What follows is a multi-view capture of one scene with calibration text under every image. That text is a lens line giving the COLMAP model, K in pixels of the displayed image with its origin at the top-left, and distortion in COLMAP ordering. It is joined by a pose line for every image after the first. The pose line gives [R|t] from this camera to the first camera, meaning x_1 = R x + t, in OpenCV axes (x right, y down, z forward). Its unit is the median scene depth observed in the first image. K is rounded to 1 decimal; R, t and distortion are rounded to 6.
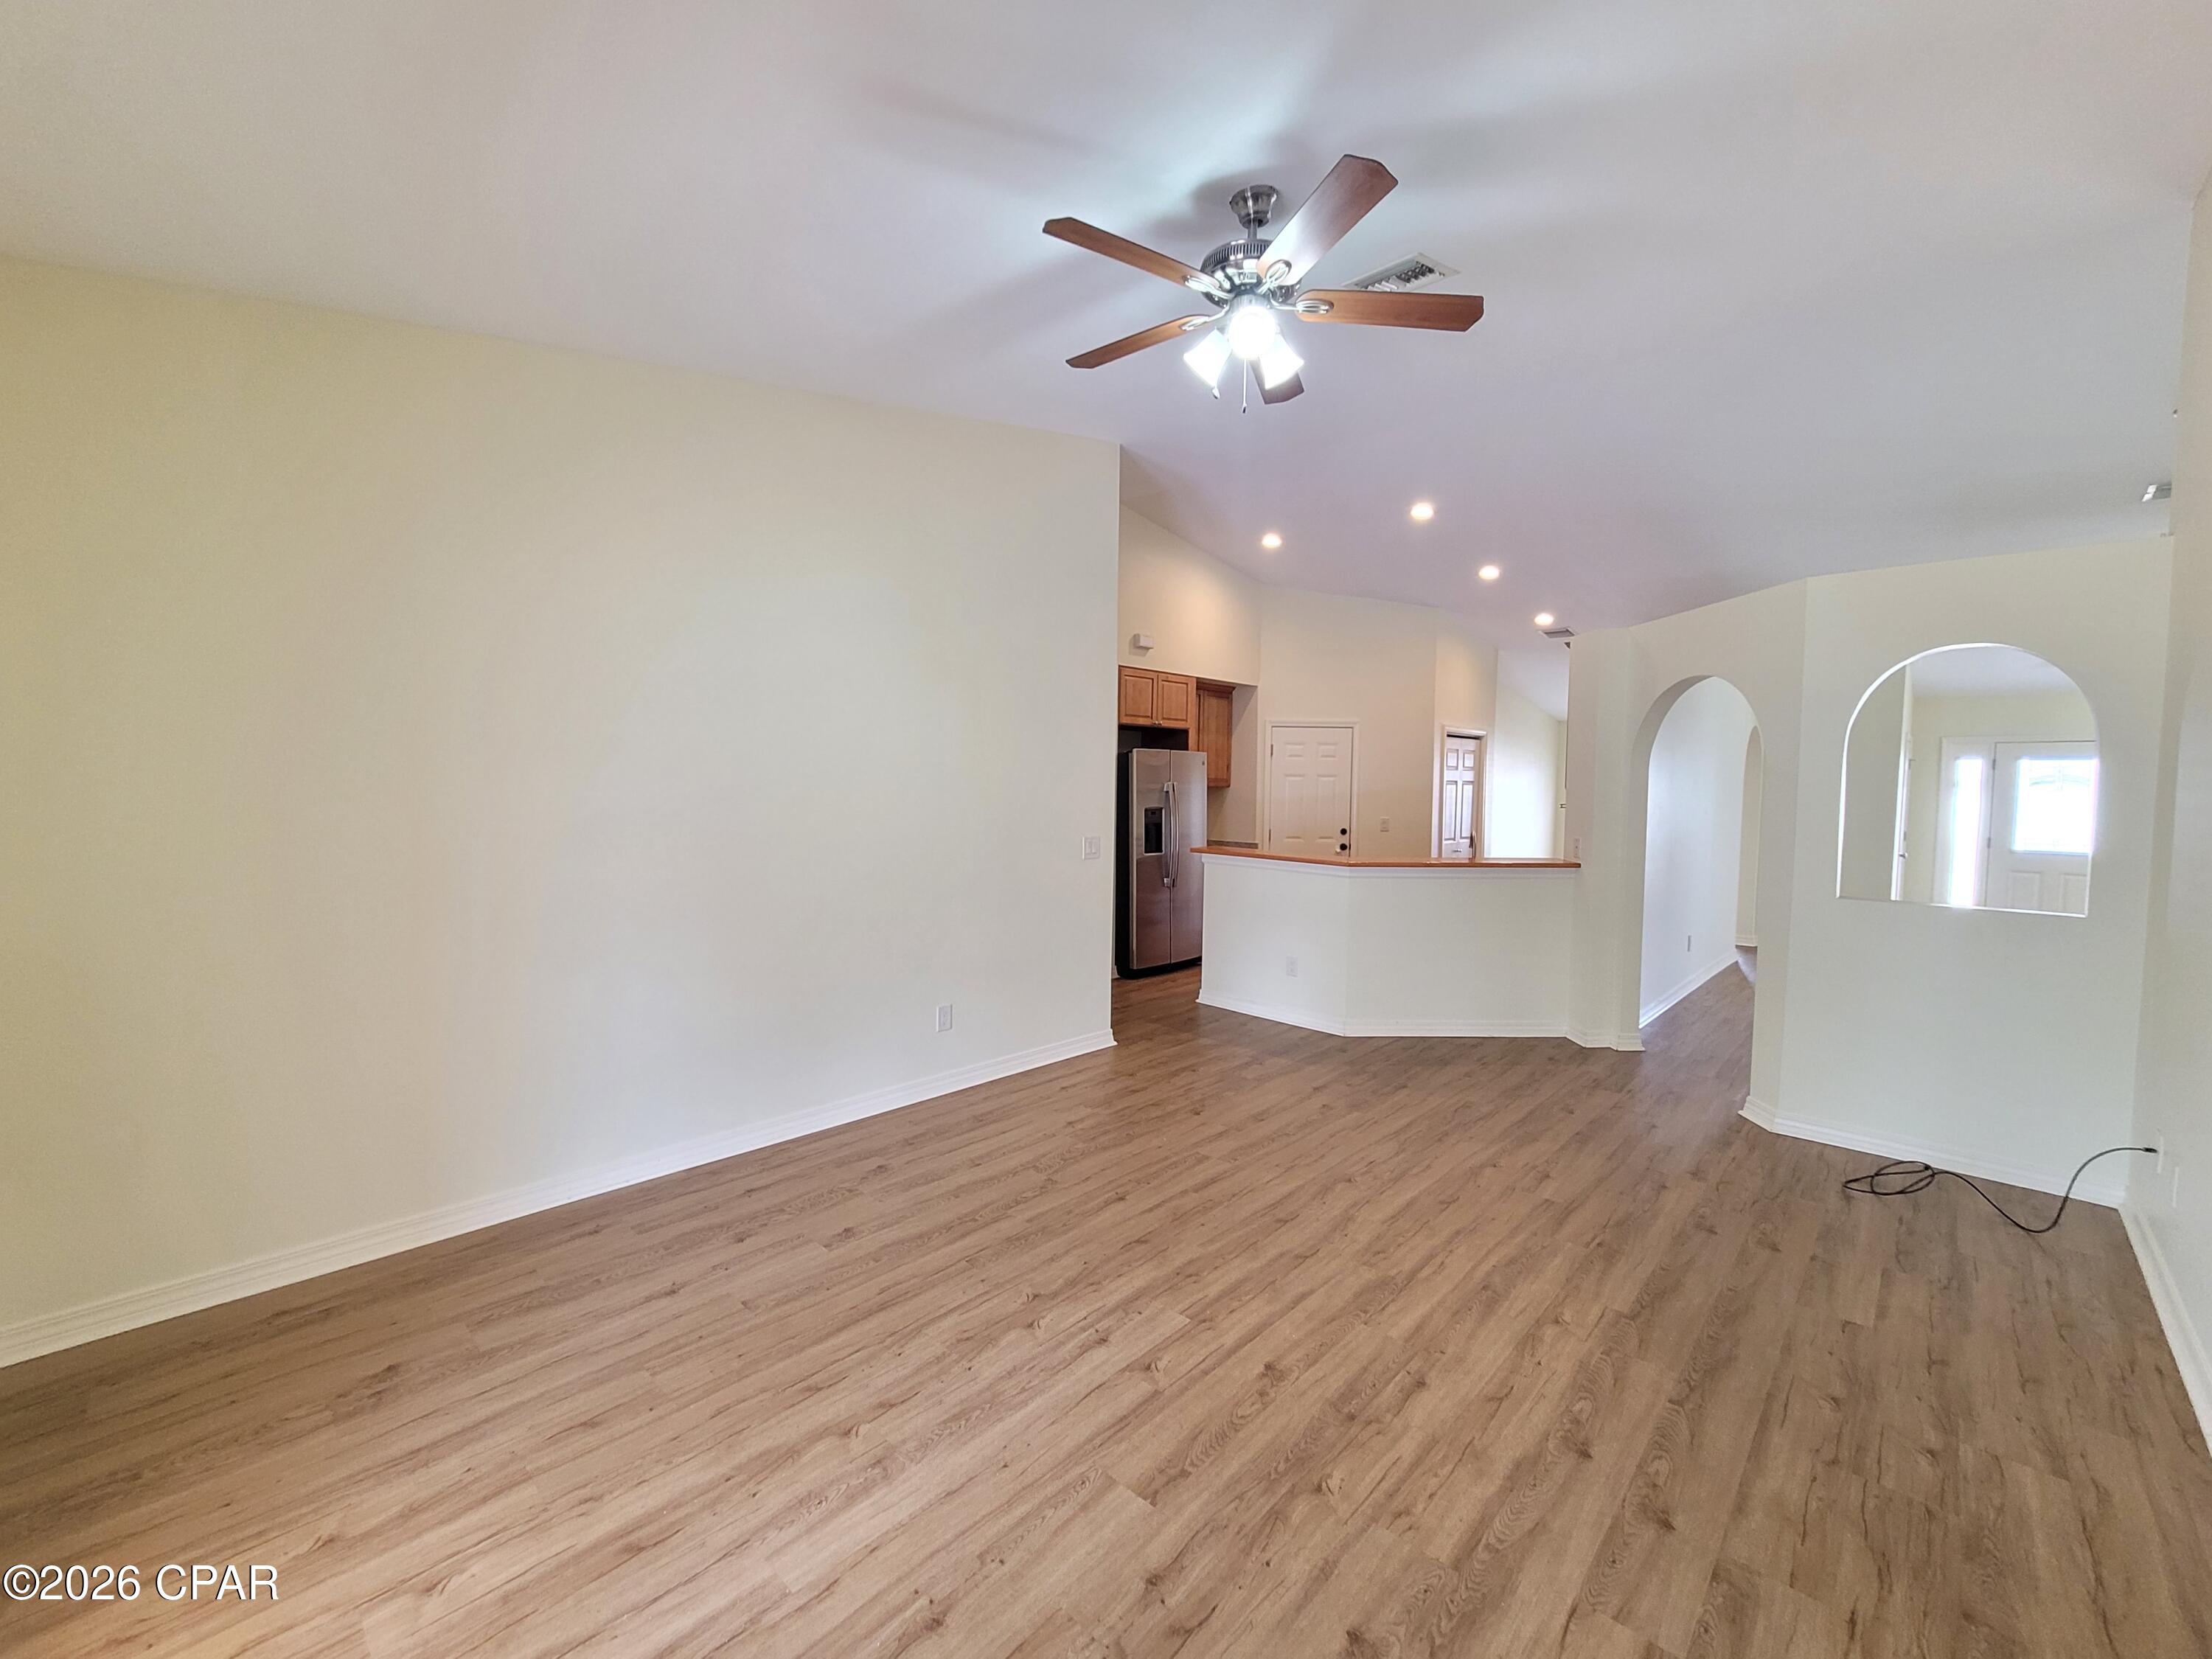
lens RADIAL K [[903.4, 0, 1118.6], [0, 903.4, 822.2], [0, 0, 1]] dist [0.001789, 0.000197]
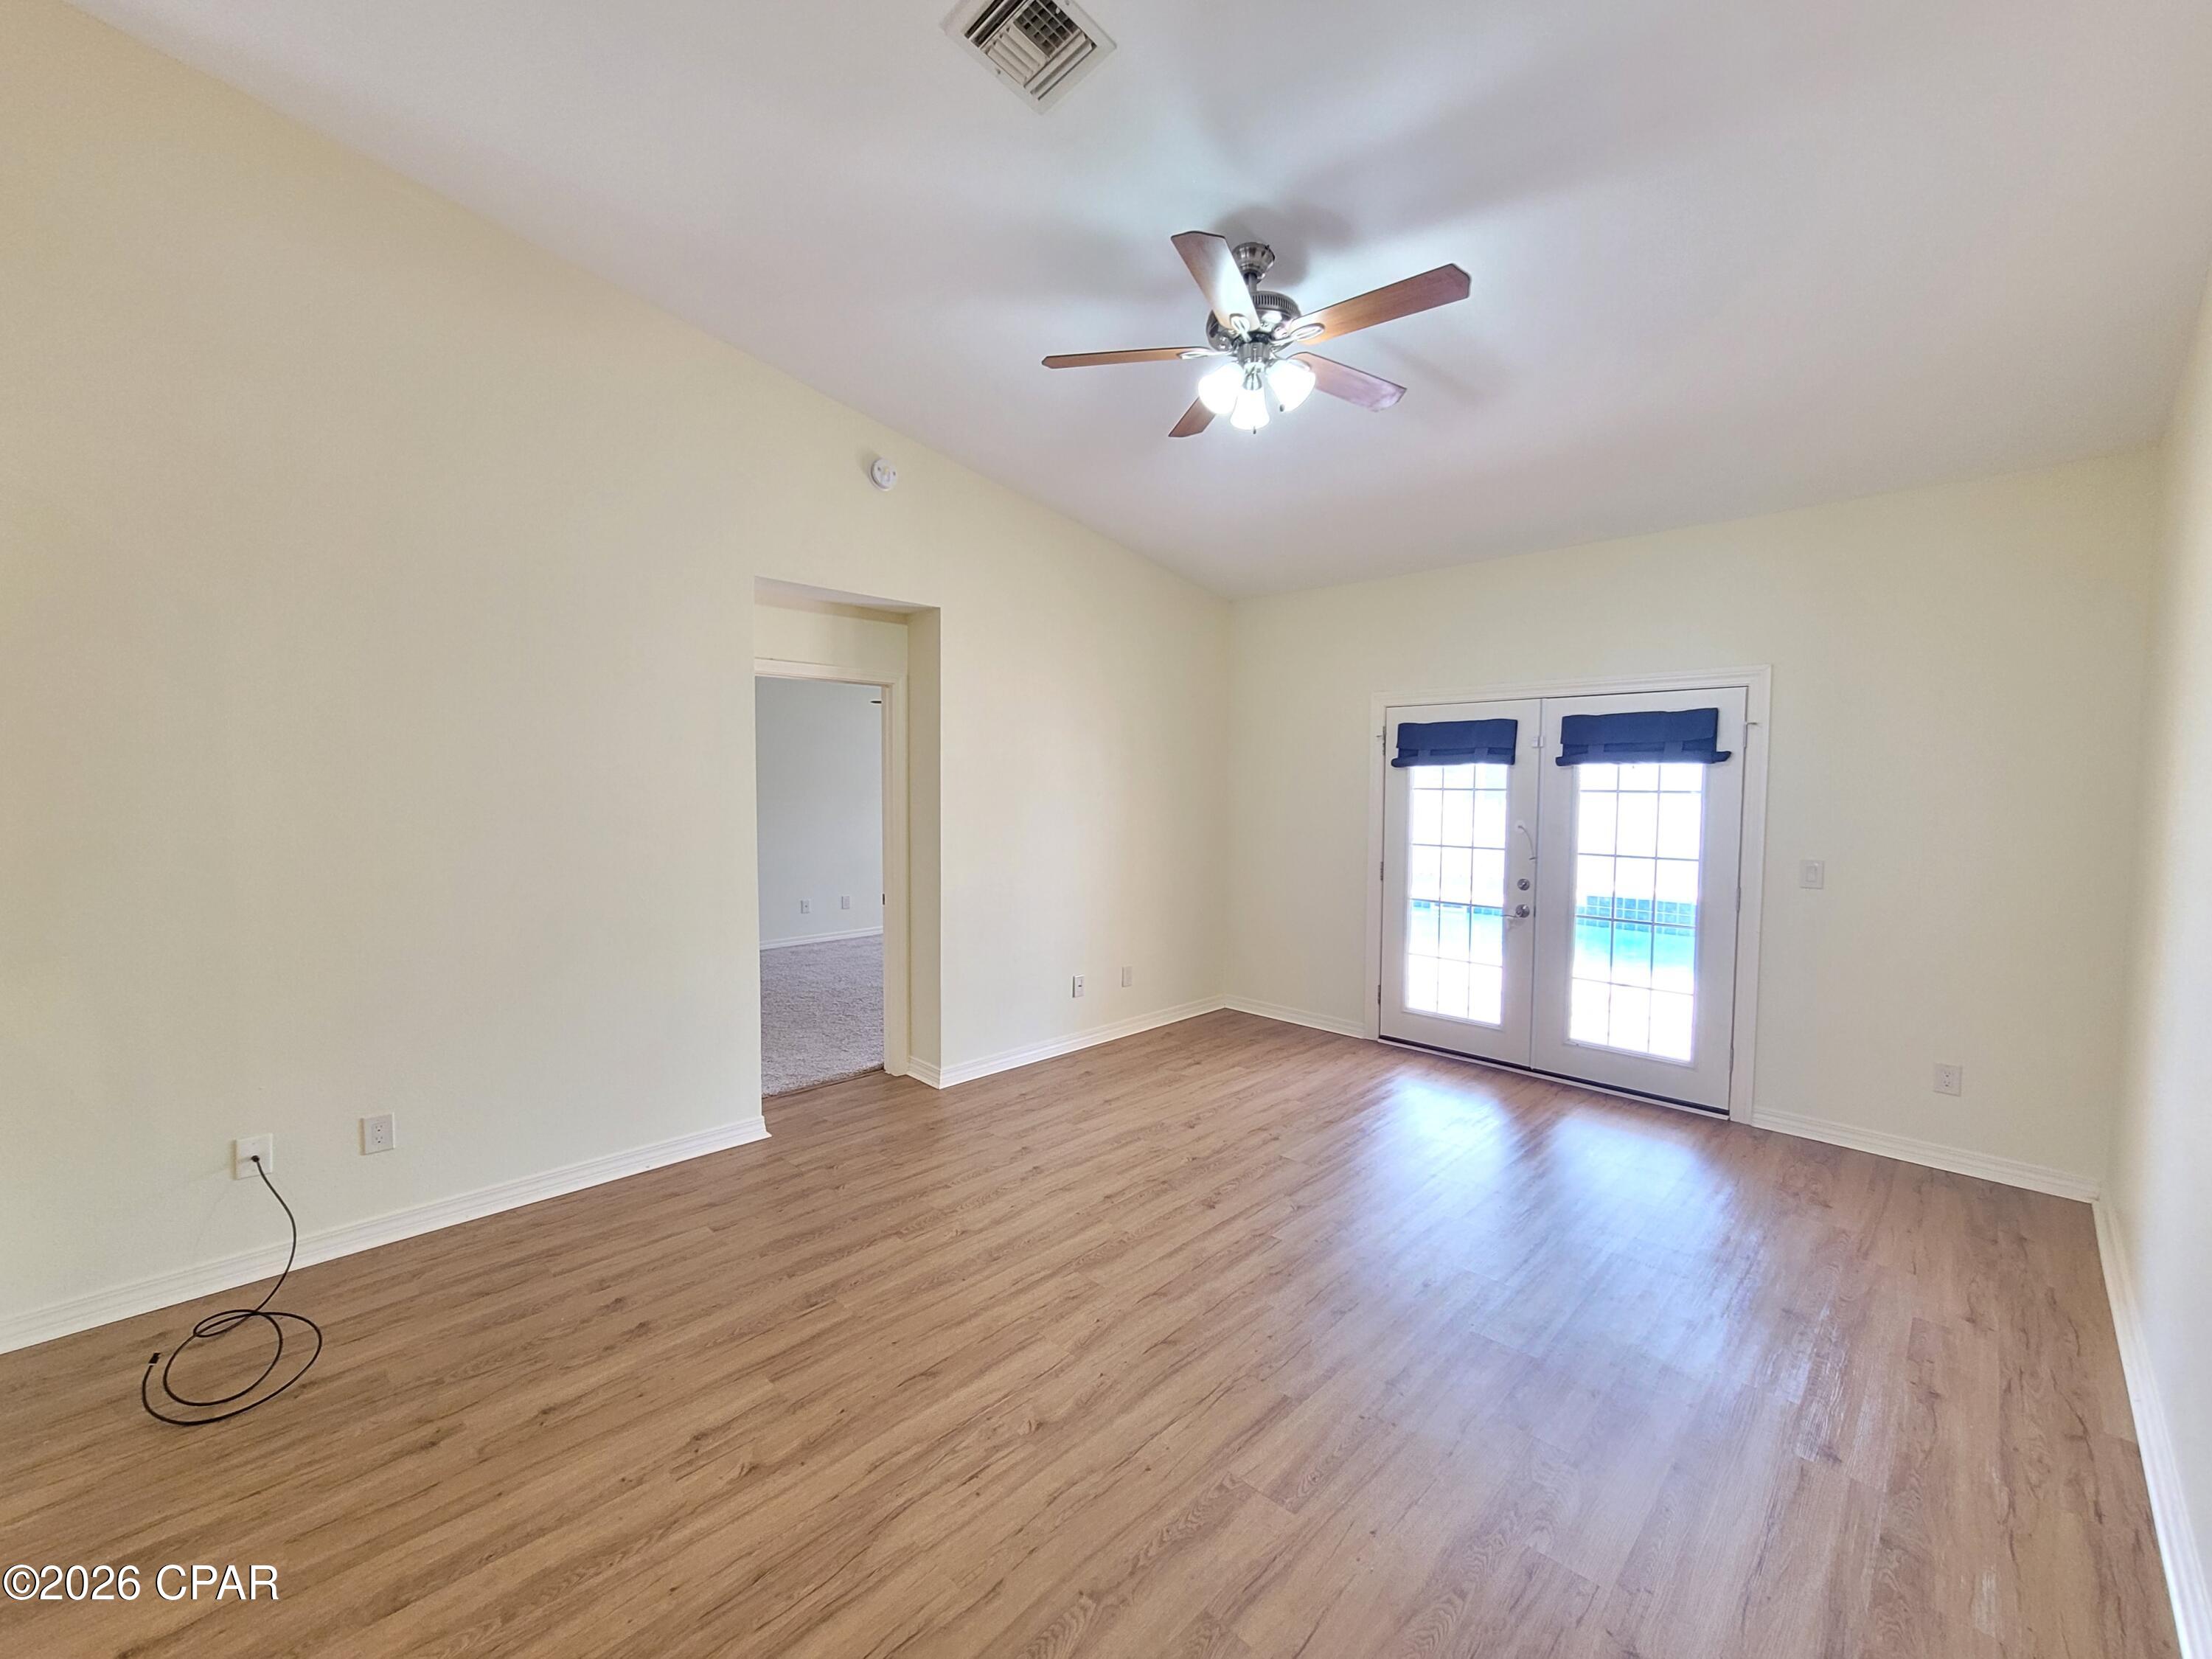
lens RADIAL K [[903.4, 0, 1123.5], [0, 903.4, 827.7], [0, 0, 1]] dist [0.001789, 0.000197]
pose [[-0.999601, -0.022164, 0.017514, 0.270955], [-0.020414, 0.995321, 0.094446, -0.096855], [-0.019525, 0.094051, -0.995376, 2.175204]]
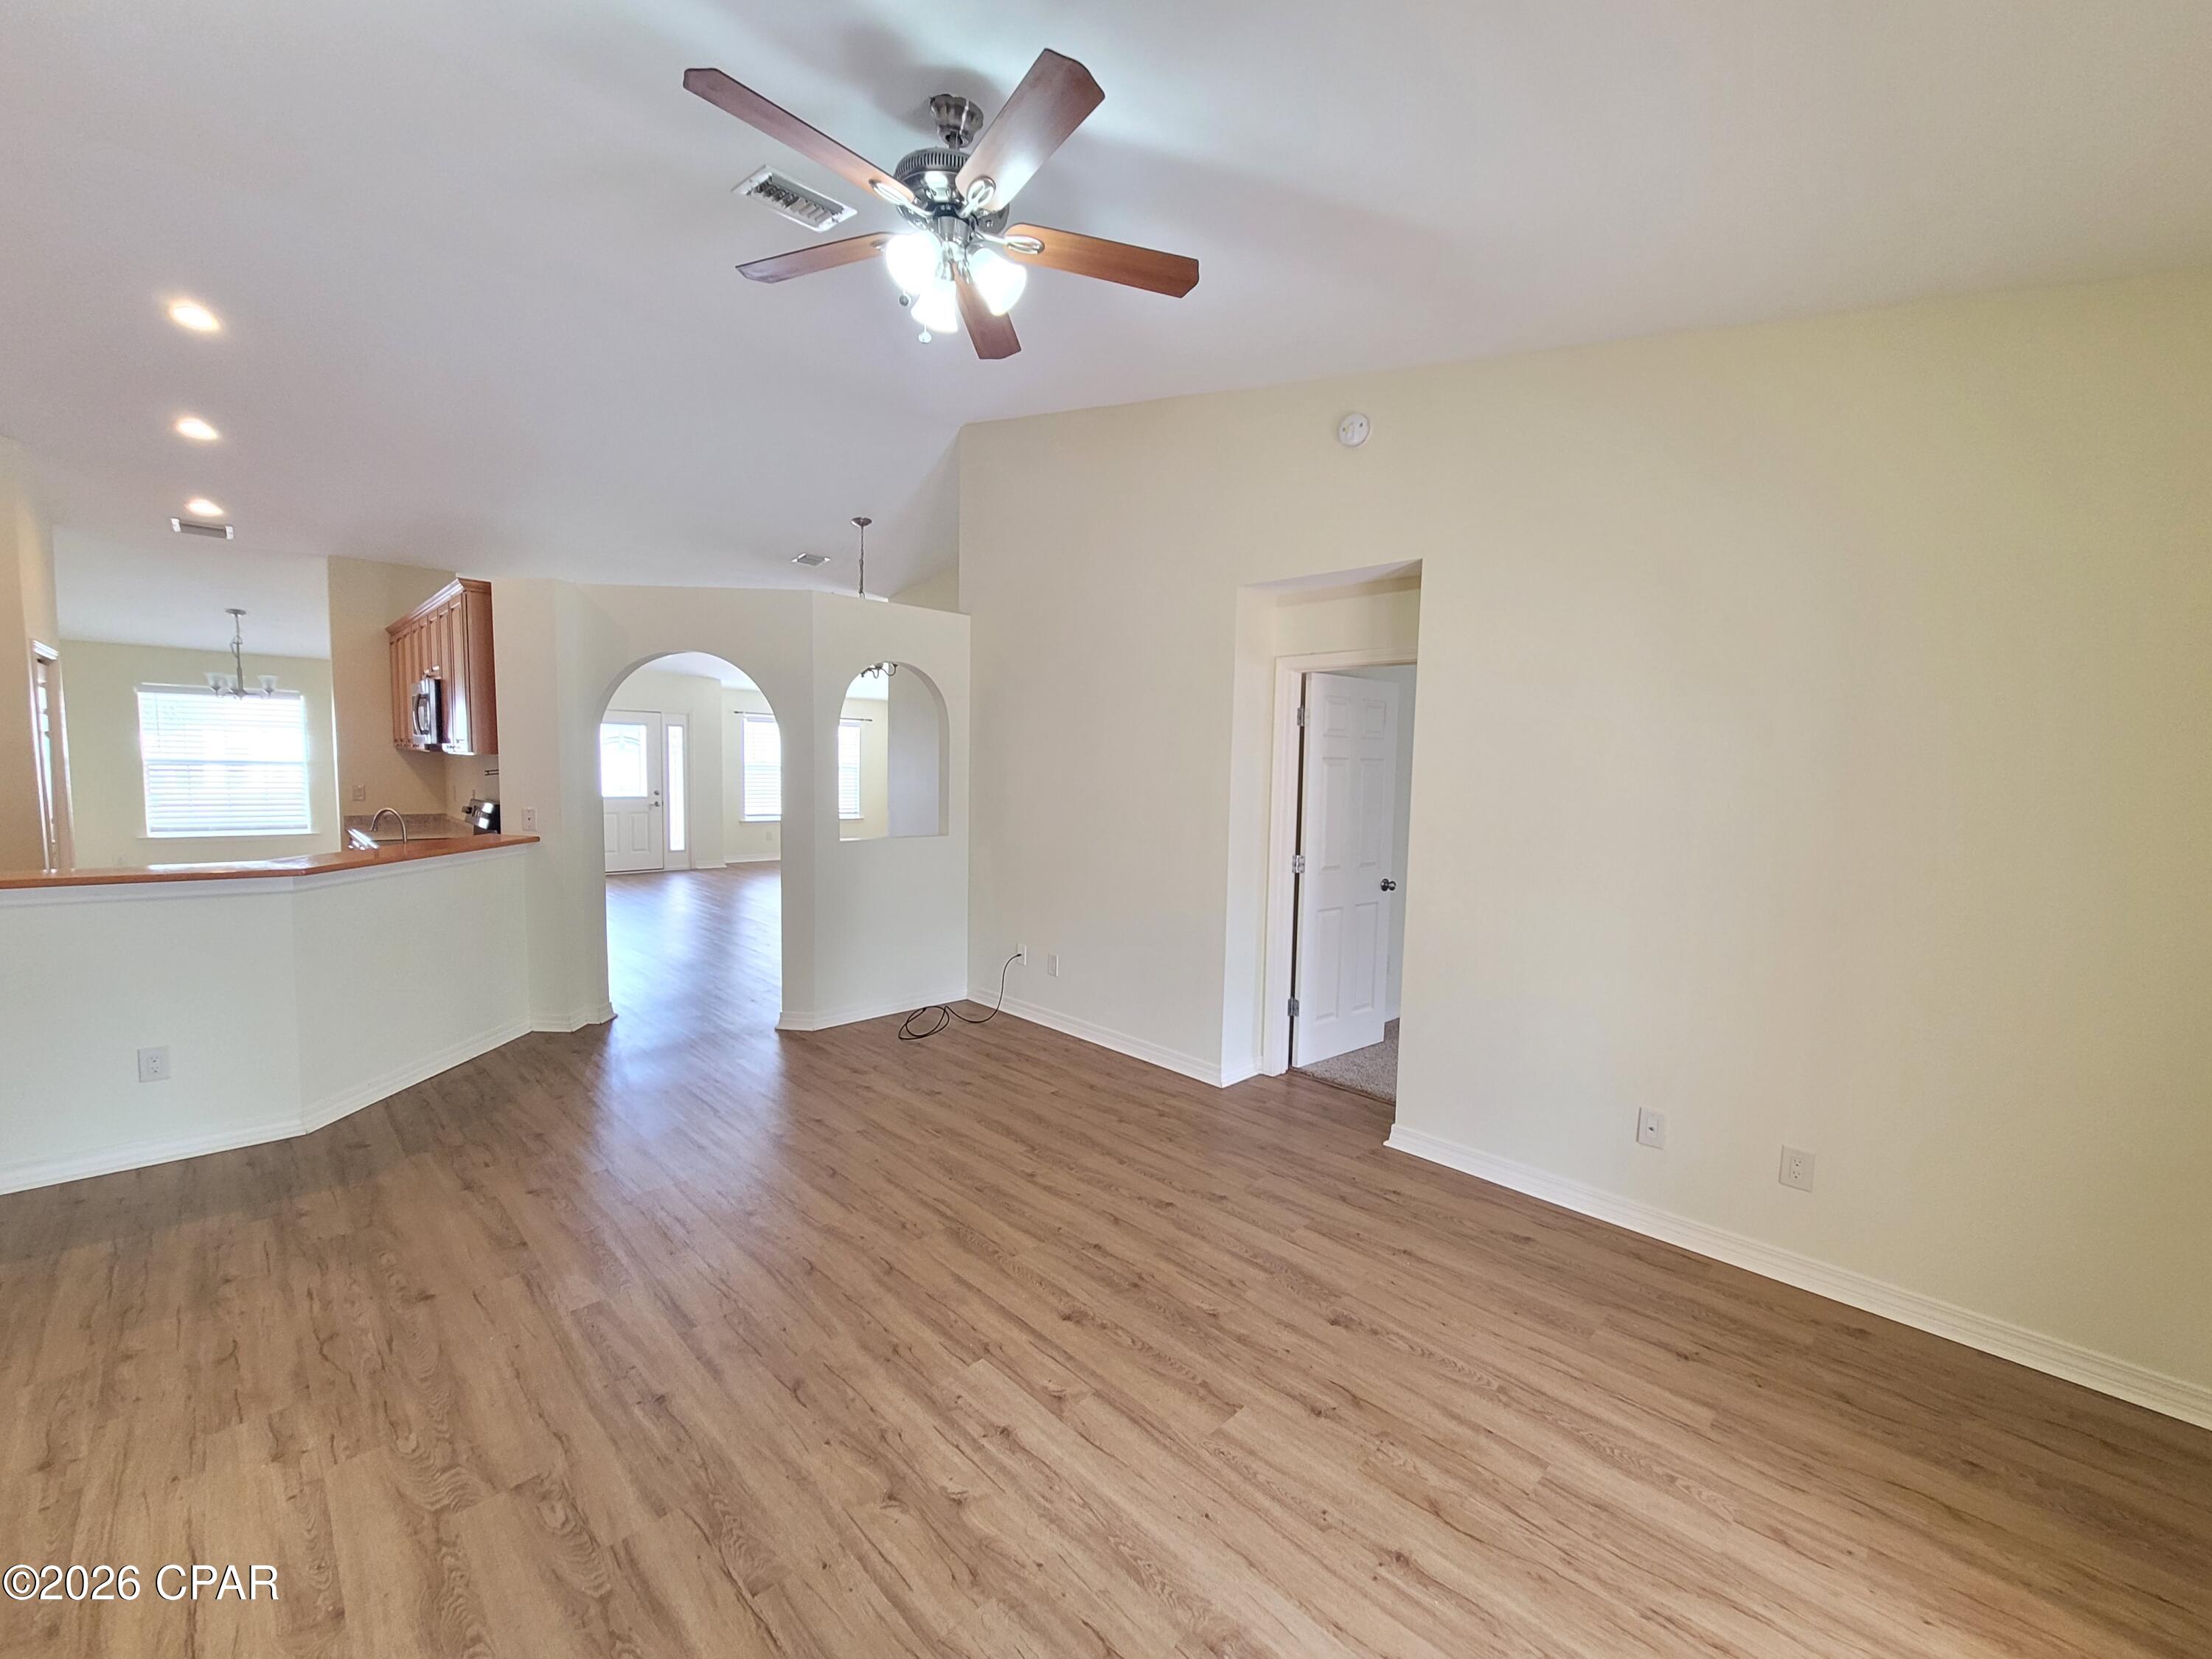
lens RADIAL K [[903.4, 0, 1123.6], [0, 903.4, 830.6], [0, 0, 1]] dist [0.001789, 0.000197]
pose [[0.033546, -0.088588, 0.995503, -0.791419], [0.019988, 0.995924, 0.087951, -0.061011], [-0.999237, 0.016948, 0.035180, 0.827953]]
